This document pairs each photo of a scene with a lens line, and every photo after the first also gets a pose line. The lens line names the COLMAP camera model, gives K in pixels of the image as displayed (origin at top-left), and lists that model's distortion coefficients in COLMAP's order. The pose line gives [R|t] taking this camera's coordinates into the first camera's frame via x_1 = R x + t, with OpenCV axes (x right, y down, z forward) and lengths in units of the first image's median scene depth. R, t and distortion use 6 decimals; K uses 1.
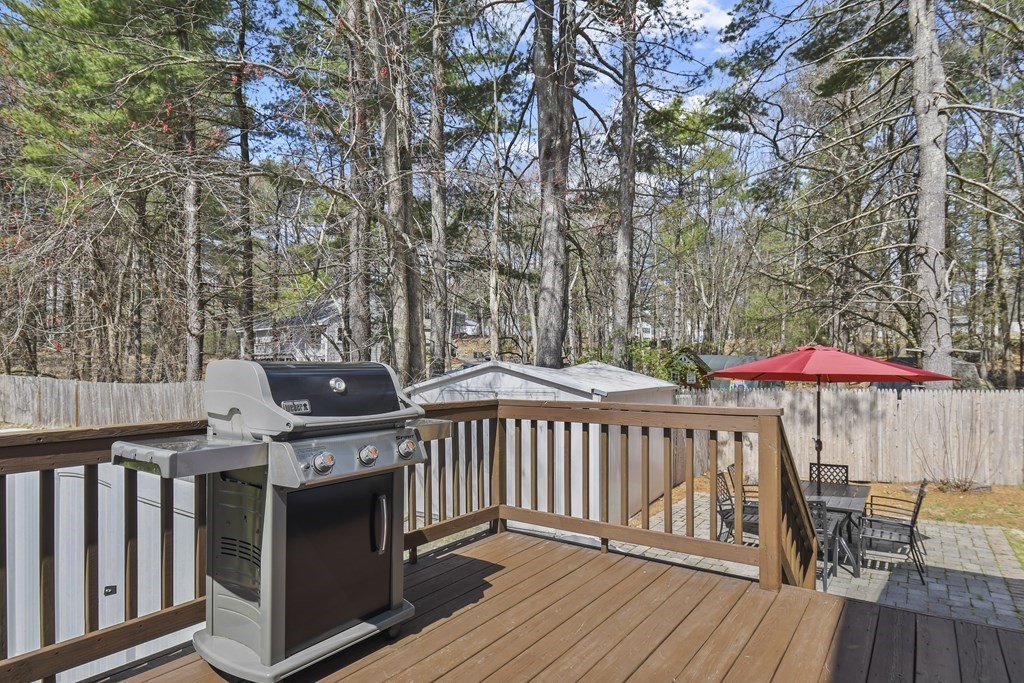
lens RADIAL K [[588.7, 0, 512.0], [0, 588.7, 341.5], [0, 0, 1]] dist [0.046557, -0.047633]
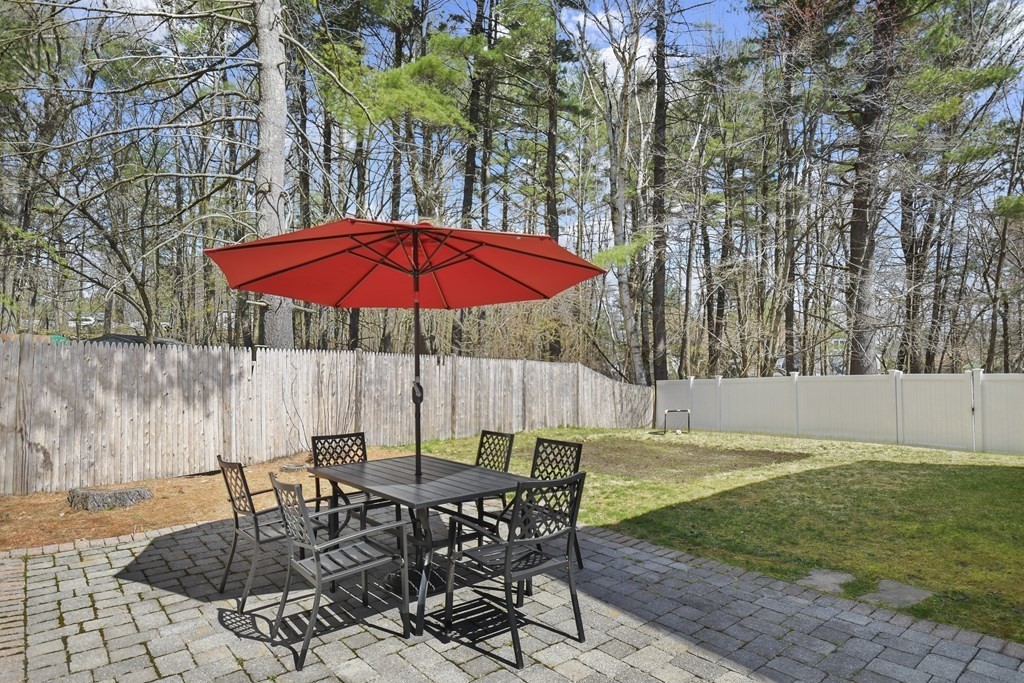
lens RADIAL K [[588.7, 0, 512.0], [0, 588.7, 341.5], [0, 0, 1]] dist [0.046557, -0.047633]
pose [[0.274194, 0.045160, 0.960614, -0.013917], [-0.044953, 0.998407, -0.034106, 0.084797], [-0.960623, -0.033831, 0.275787, 0.458952]]
